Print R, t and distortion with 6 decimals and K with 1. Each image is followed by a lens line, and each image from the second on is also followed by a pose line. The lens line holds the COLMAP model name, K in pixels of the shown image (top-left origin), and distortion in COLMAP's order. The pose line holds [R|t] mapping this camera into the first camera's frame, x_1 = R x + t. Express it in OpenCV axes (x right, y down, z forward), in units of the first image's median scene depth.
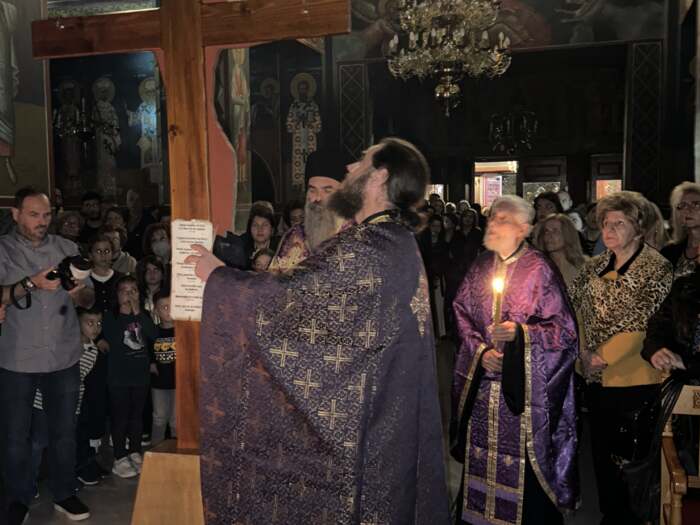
lens RADIAL K [[800.4, 0, 323.1], [0, 800.4, 268.3], [0, 0, 1]] dist [0.096481, 0.000000]
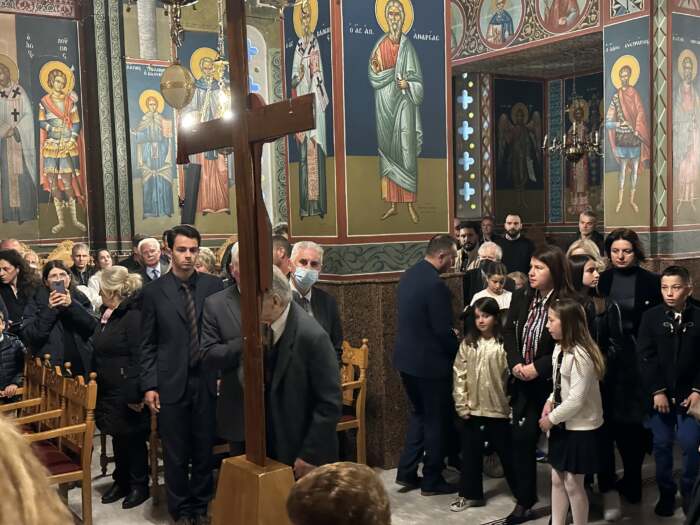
lens RADIAL K [[875.5, 0, 343.2], [0, 875.5, 286.5], [0, 0, 1]] dist [0.030035, 0.000000]
pose [[0.786143, 0.029598, -0.617336, 0.176466], [-0.021330, 0.999557, 0.020761, -0.013930], [0.617677, -0.003153, 0.786426, -0.070580]]
